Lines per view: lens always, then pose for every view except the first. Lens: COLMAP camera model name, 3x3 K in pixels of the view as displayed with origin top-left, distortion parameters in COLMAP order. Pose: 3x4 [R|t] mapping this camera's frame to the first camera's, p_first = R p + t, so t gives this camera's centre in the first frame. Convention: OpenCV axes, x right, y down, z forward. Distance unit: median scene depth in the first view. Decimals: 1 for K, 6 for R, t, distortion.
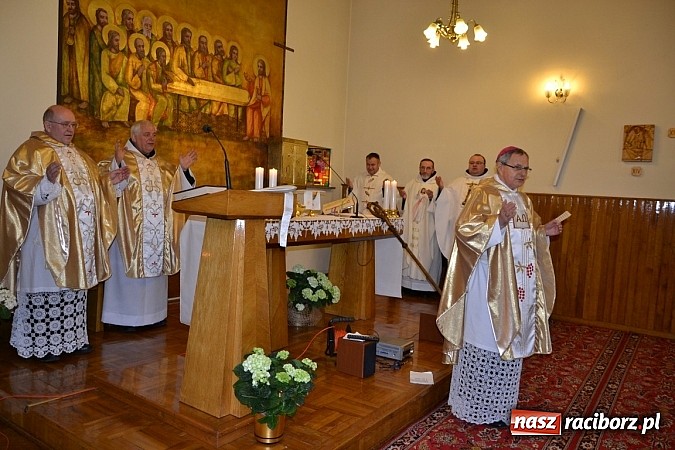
lens RADIAL K [[528.7, 0, 337.5], [0, 528.7, 225.0], [0, 0, 1]] dist [-0.053643, 0.008382]
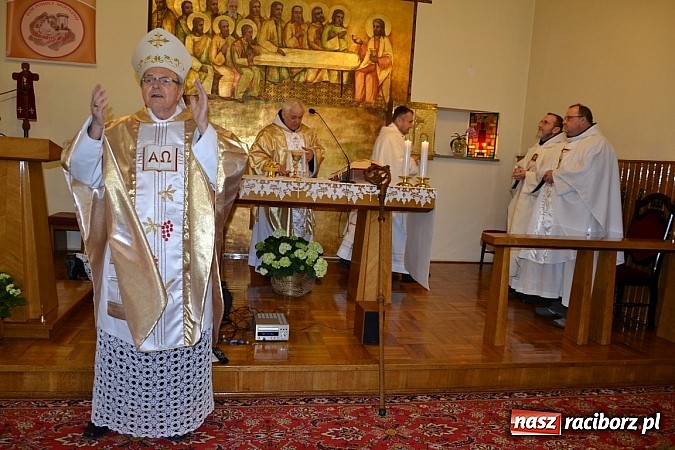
lens RADIAL K [[528.7, 0, 337.5], [0, 528.7, 225.0], [0, 0, 1]] dist [-0.053643, 0.008382]
pose [[0.695048, 0.084904, -0.713932, 0.585715], [-0.072217, 0.996225, 0.048169, 0.012708], [0.715327, 0.018079, 0.698556, 0.356136]]
